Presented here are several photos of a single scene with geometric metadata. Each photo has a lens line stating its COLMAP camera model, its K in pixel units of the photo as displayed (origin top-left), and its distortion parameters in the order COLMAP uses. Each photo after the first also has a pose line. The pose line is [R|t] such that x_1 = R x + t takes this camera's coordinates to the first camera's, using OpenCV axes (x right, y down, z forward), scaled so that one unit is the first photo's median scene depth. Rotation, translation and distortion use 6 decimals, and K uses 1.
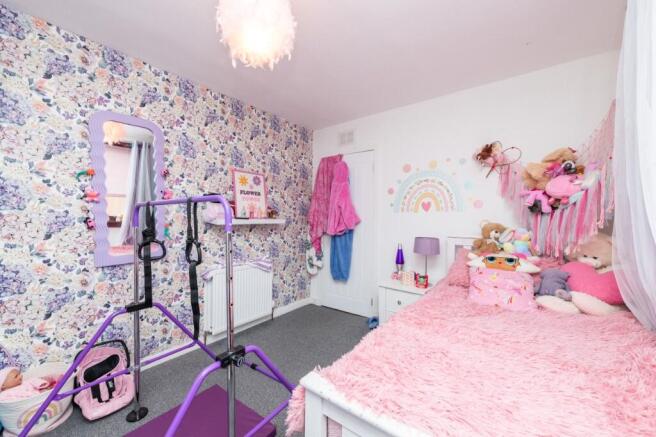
lens RADIAL K [[255.1, 0, 328.0], [0, 255.1, 218.5], [0, 0, 1]] dist [-0.000873, -0.000144]
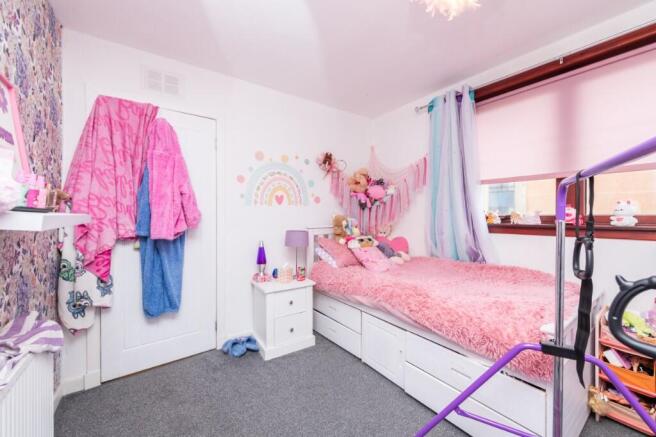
lens RADIAL K [[255.1, 0, 328.0], [0, 255.1, 218.5], [0, 0, 1]] dist [-0.000873, -0.000144]
pose [[0.287564, -0.024570, 0.957446, -0.489741], [0.009579, 0.999695, 0.022777, 0.004225], [-0.957713, 0.002621, 0.287712, 0.527293]]
